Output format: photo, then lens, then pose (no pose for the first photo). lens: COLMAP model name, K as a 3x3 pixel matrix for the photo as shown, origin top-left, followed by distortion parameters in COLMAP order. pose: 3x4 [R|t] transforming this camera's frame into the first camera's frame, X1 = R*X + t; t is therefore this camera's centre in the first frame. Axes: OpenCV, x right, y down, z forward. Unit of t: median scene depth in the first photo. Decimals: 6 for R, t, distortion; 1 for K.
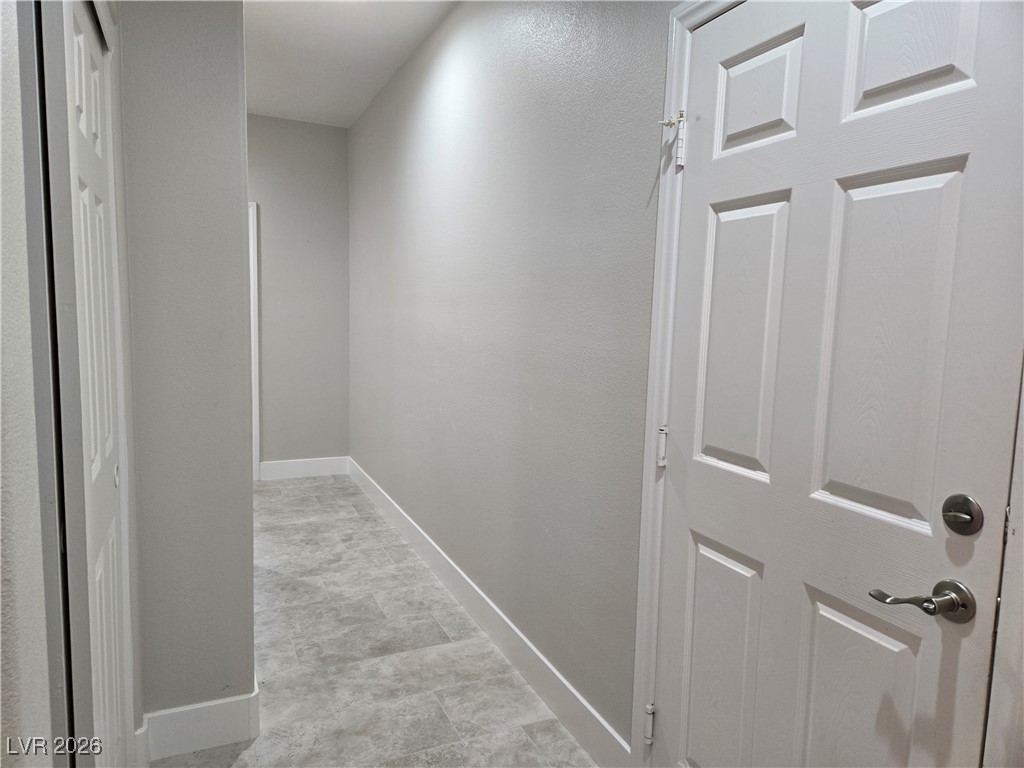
lens RADIAL K [[683.3, 0, 517.6], [0, 683.3, 383.1], [0, 0, 1]] dist [0.081407, -0.072287]
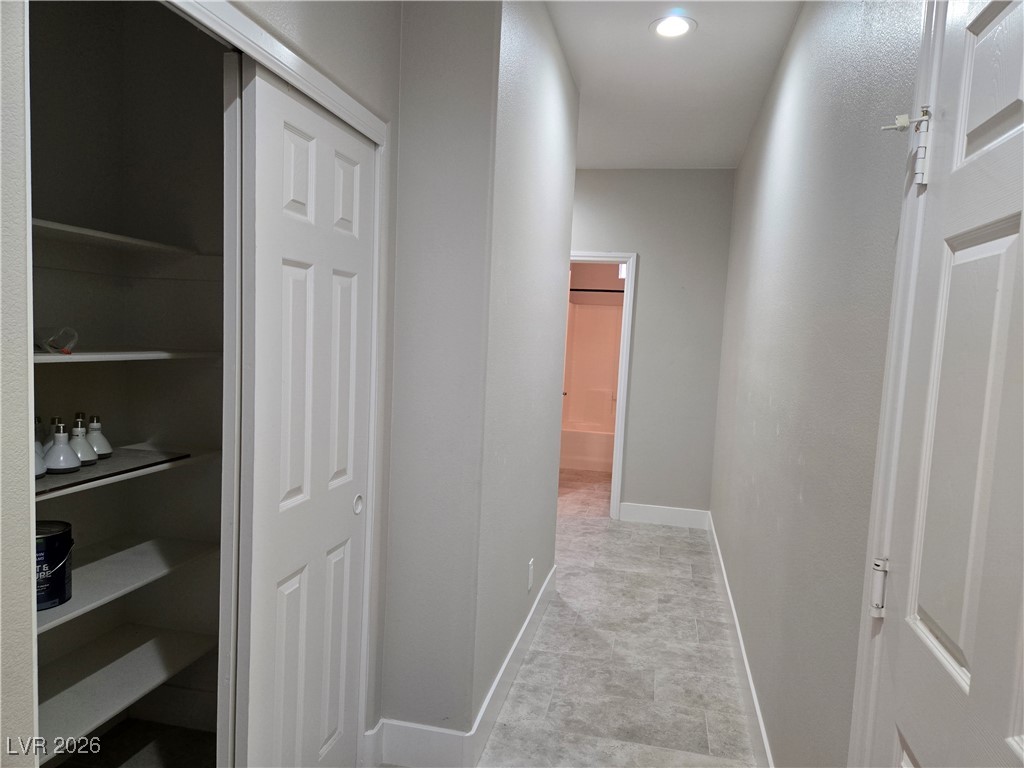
lens RADIAL K [[688.6, 0, 513.5], [0, 688.6, 390.0], [0, 0, 1]] dist [0.082606, -0.081076]
pose [[0.805042, 0.060127, -0.590163, 0.160748], [-0.088649, 0.995873, -0.019465, -0.030179], [0.586556, 0.067988, 0.807050, 0.103610]]
